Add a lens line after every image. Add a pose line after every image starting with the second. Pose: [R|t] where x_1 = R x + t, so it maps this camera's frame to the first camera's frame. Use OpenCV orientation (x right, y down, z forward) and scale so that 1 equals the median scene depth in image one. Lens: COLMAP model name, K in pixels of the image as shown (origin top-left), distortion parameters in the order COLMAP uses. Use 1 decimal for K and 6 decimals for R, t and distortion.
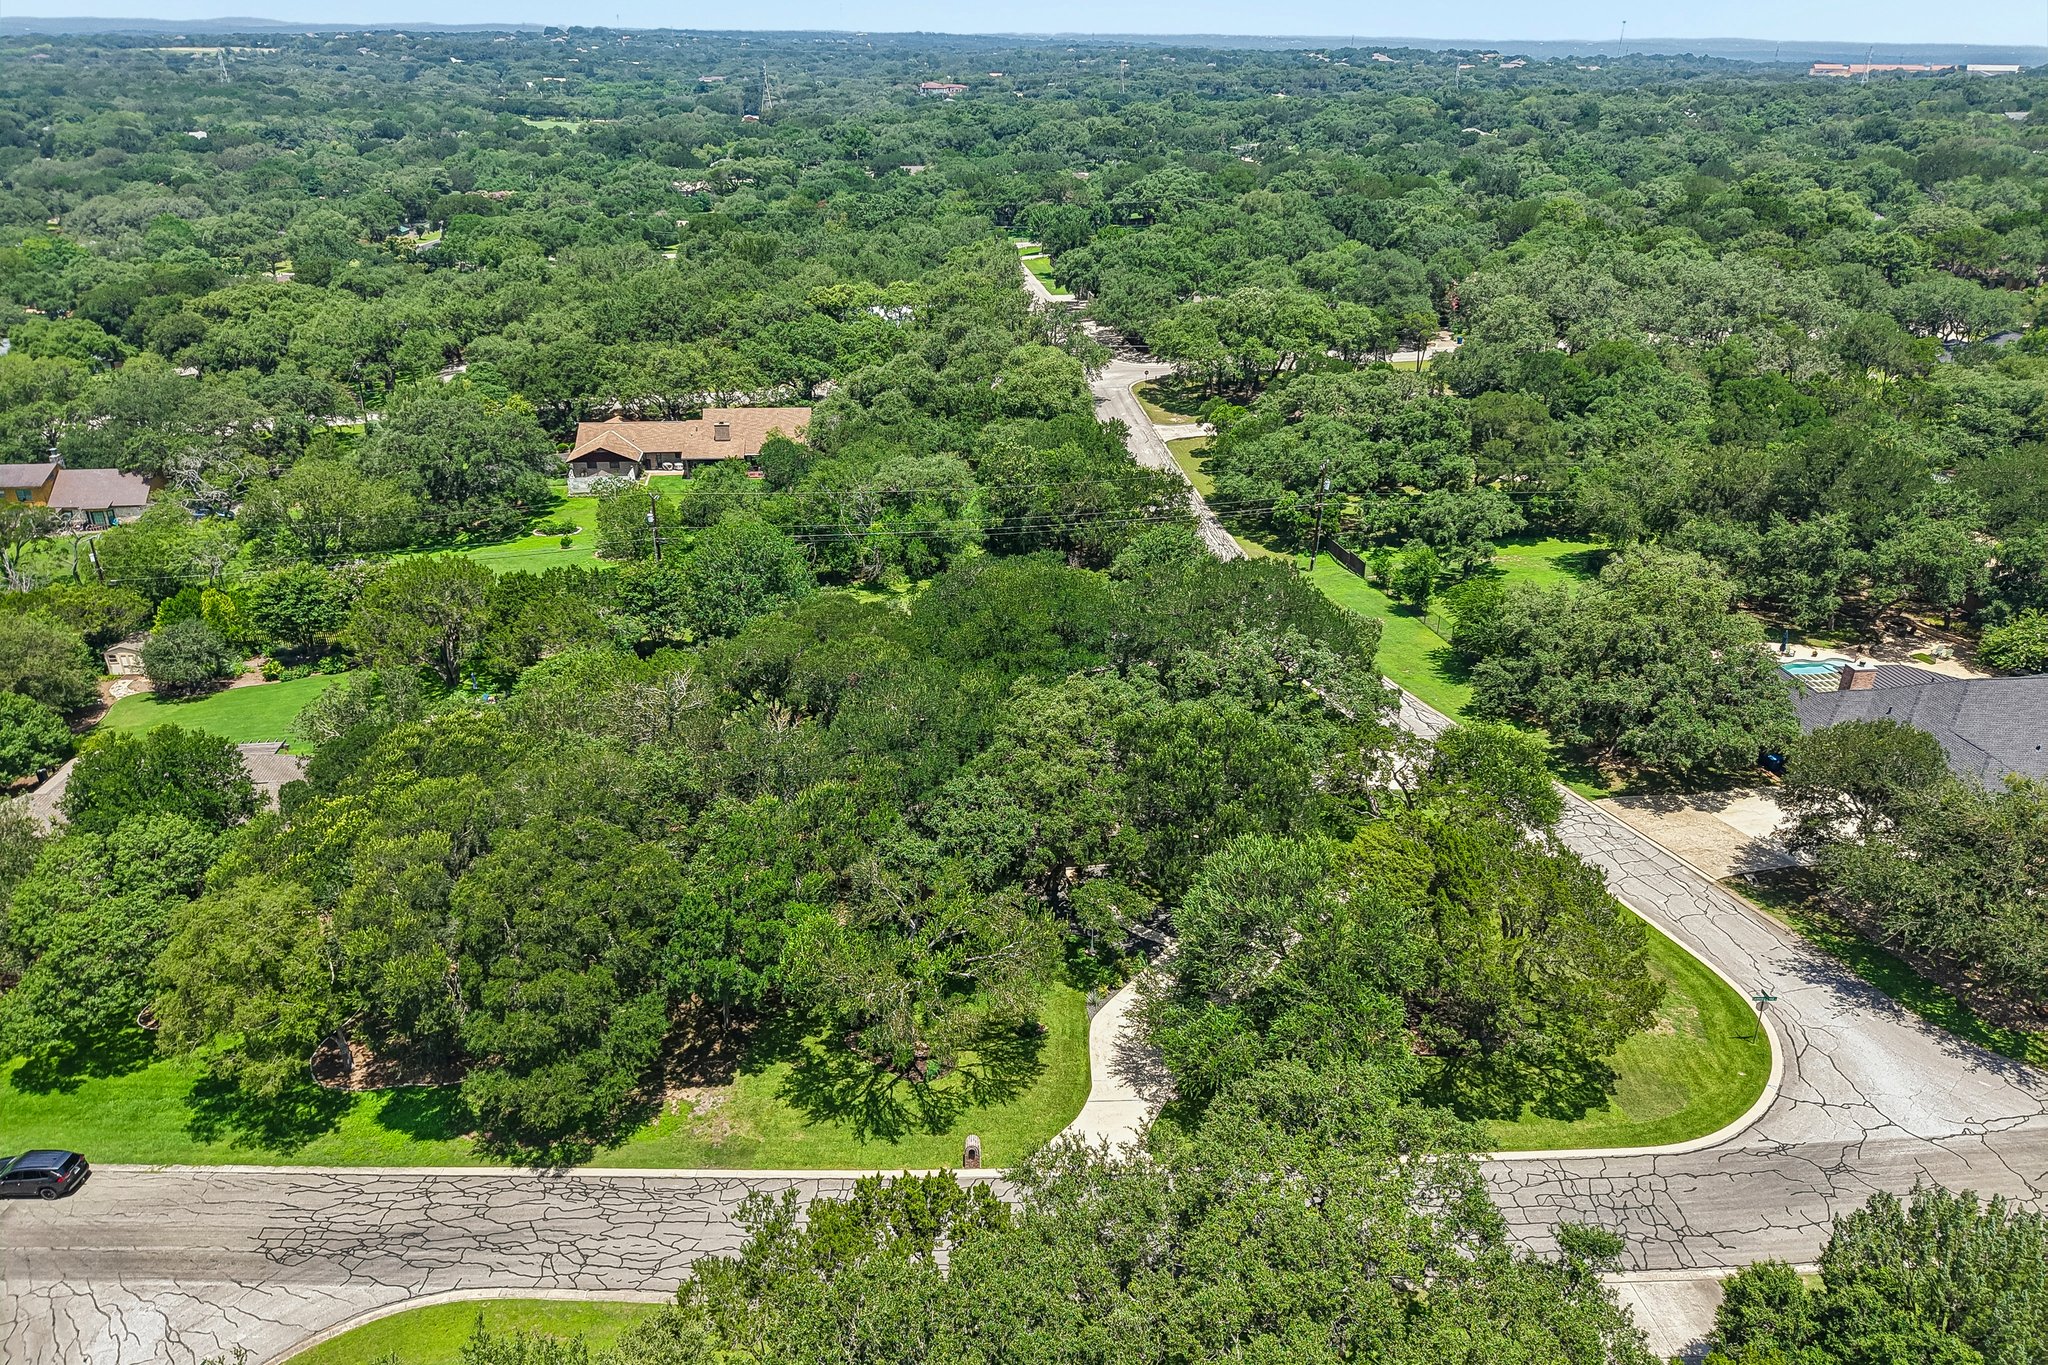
lens RADIAL K [[1375.8, 0, 1024.0], [0, 1375.8, 682.5], [0, 0, 1]] dist [0.003670, 0.000206]
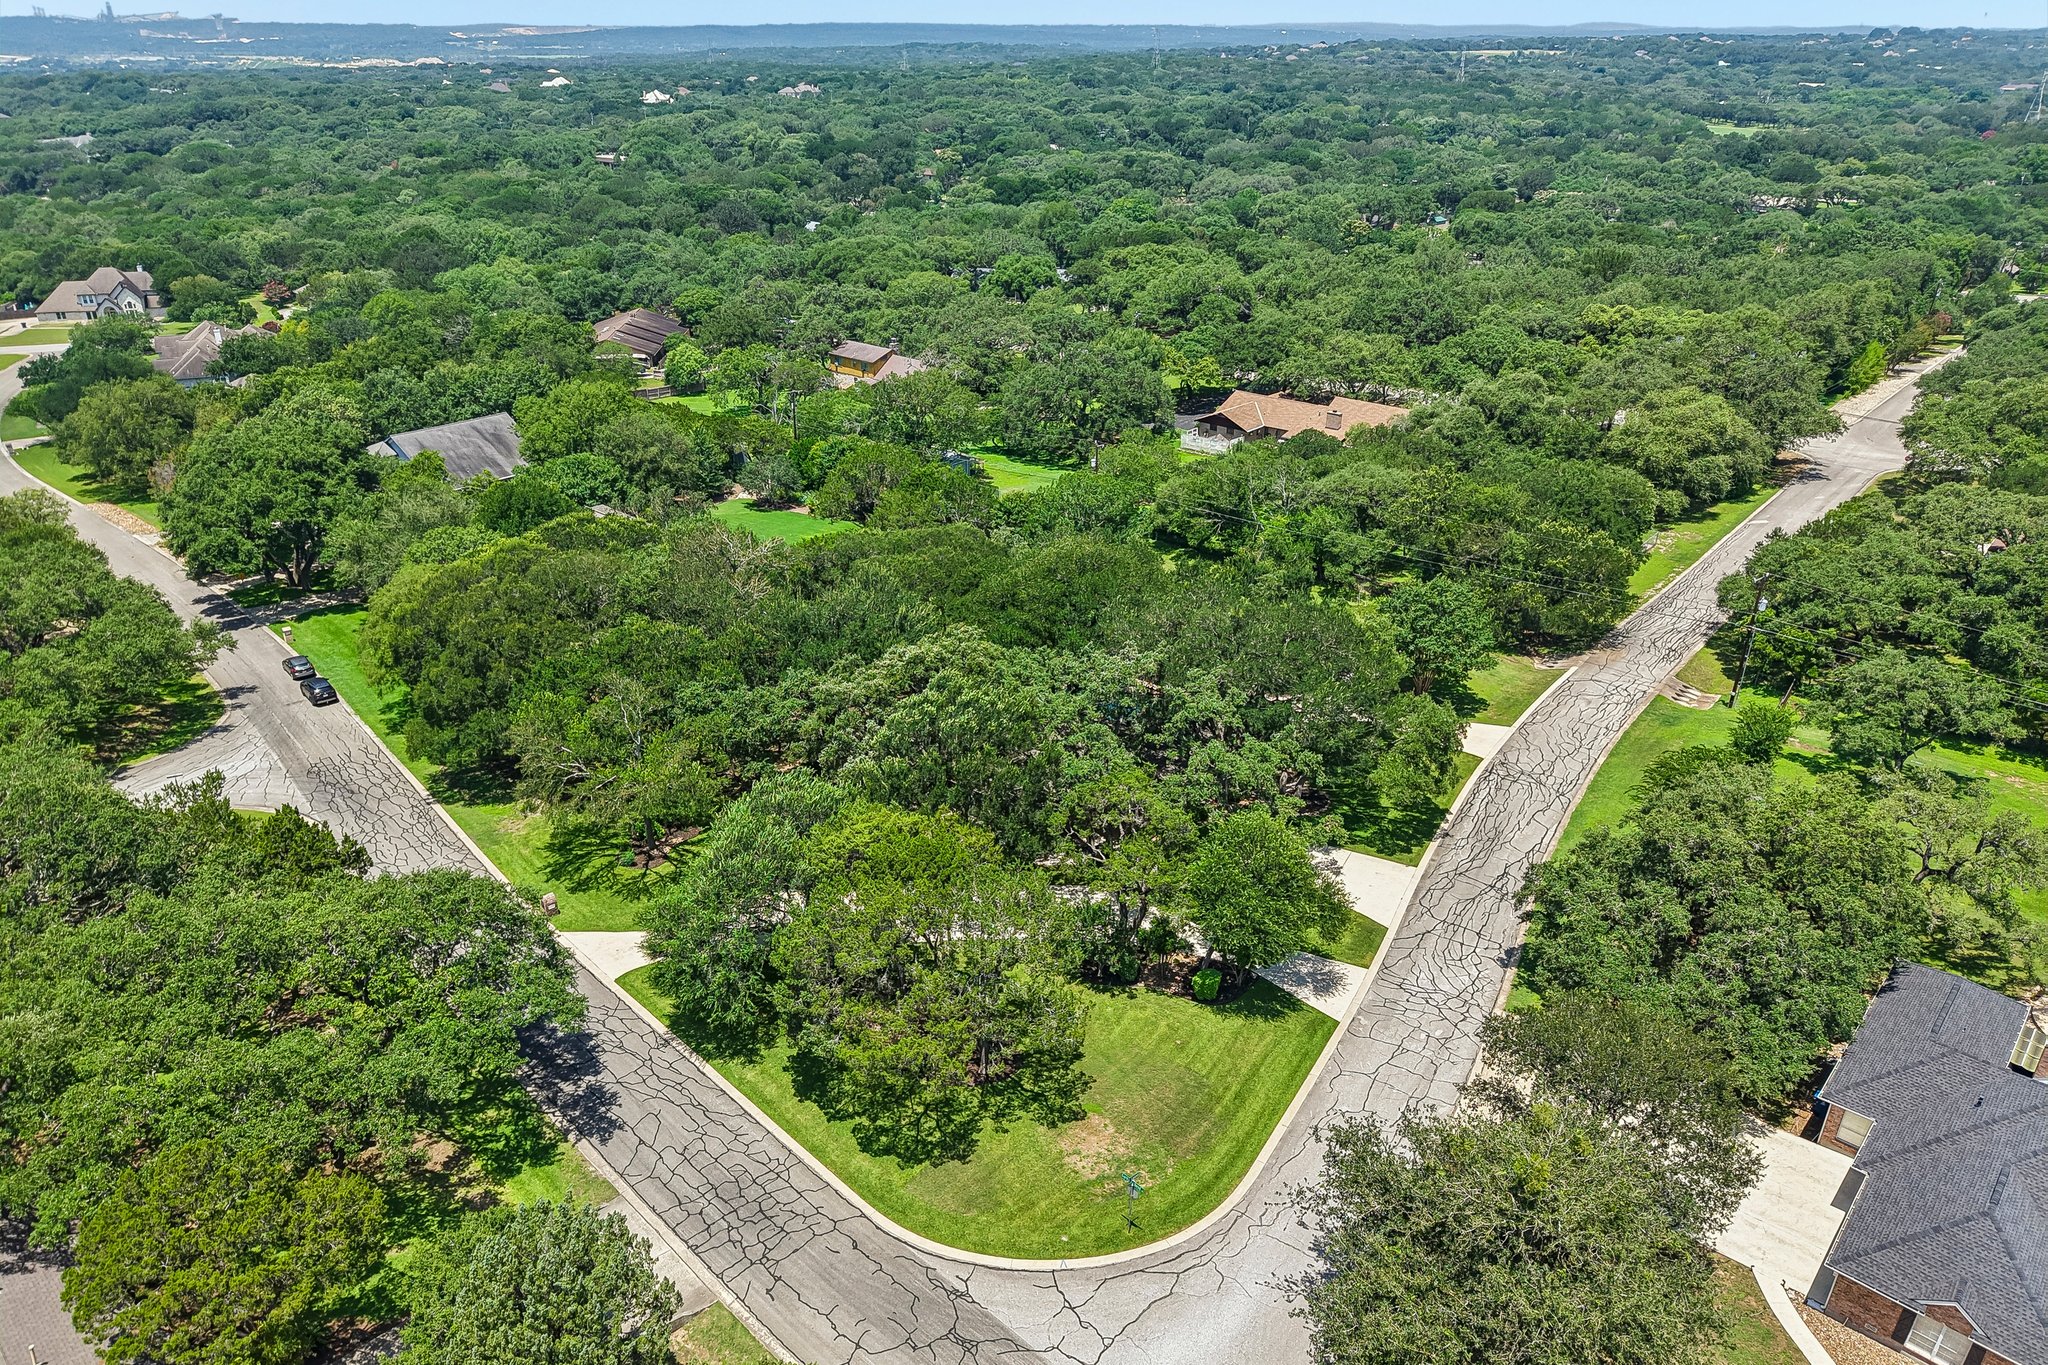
lens RADIAL K [[1379.1, 0, 1025.6], [0, 1379.1, 677.4], [0, 0, 1]] dist [0.006212, -0.001664]
pose [[0.666737, 0.310081, -0.677725, 0.956197], [-0.314346, 0.941499, 0.121517, -0.136132], [0.675757, 0.132020, 0.725205, 0.311938]]
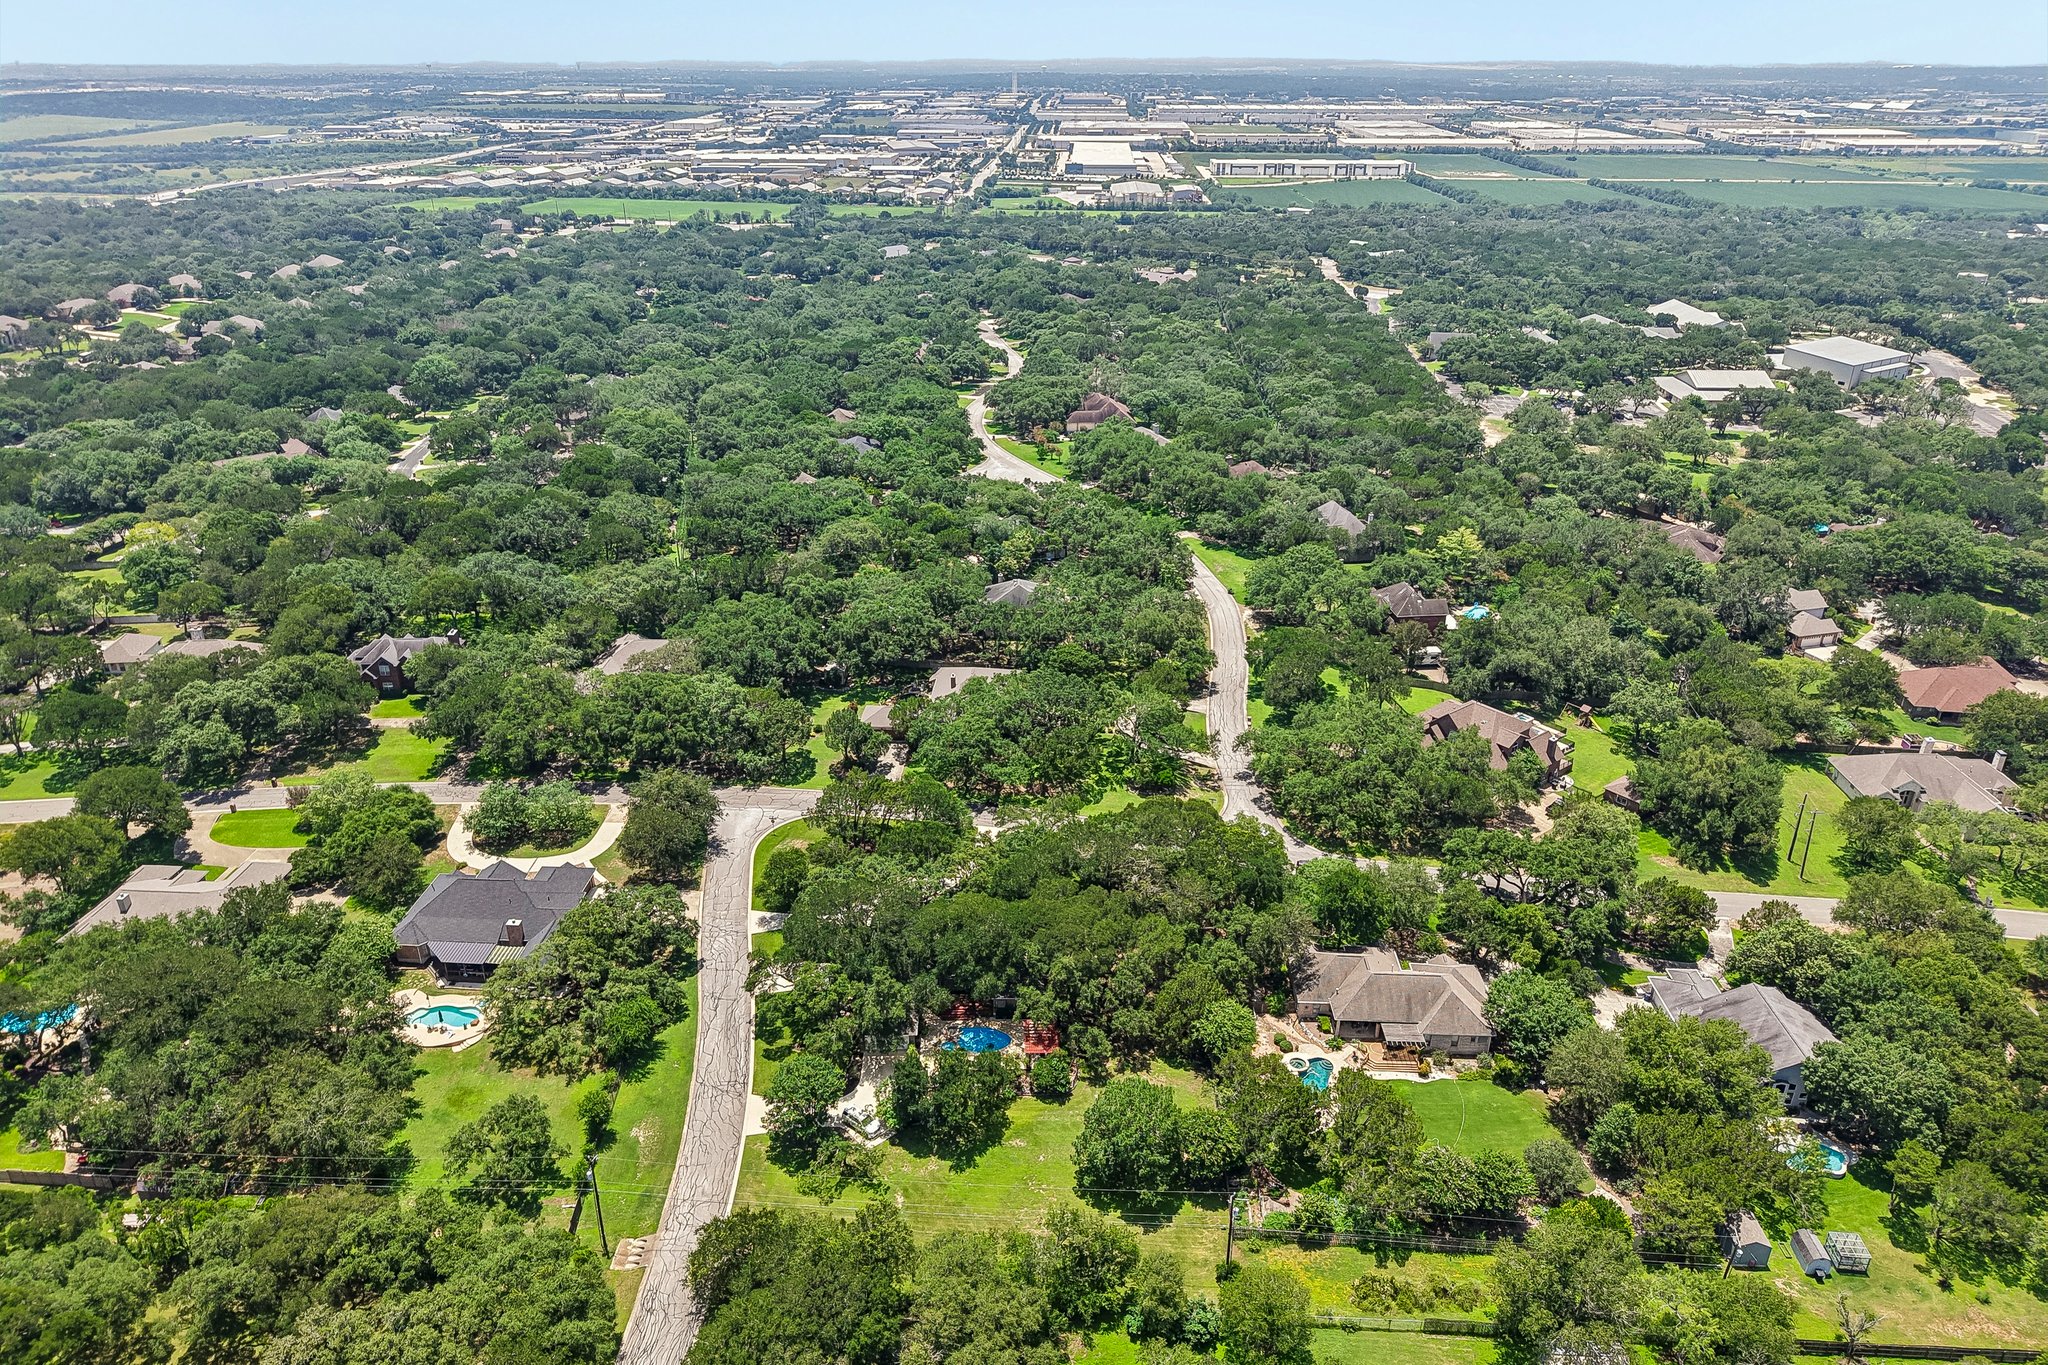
lens RADIAL K [[1371.9, 0, 1024.0], [0, 1371.9, 682.5], [0, 0, 1]] dist [0.028571, -0.022873]
pose [[-0.985457, -0.086017, 0.146548, -0.439068], [0.055511, 0.652142, 0.756061, -2.263560], [-0.160604, 0.753201, -0.637883, 2.622321]]
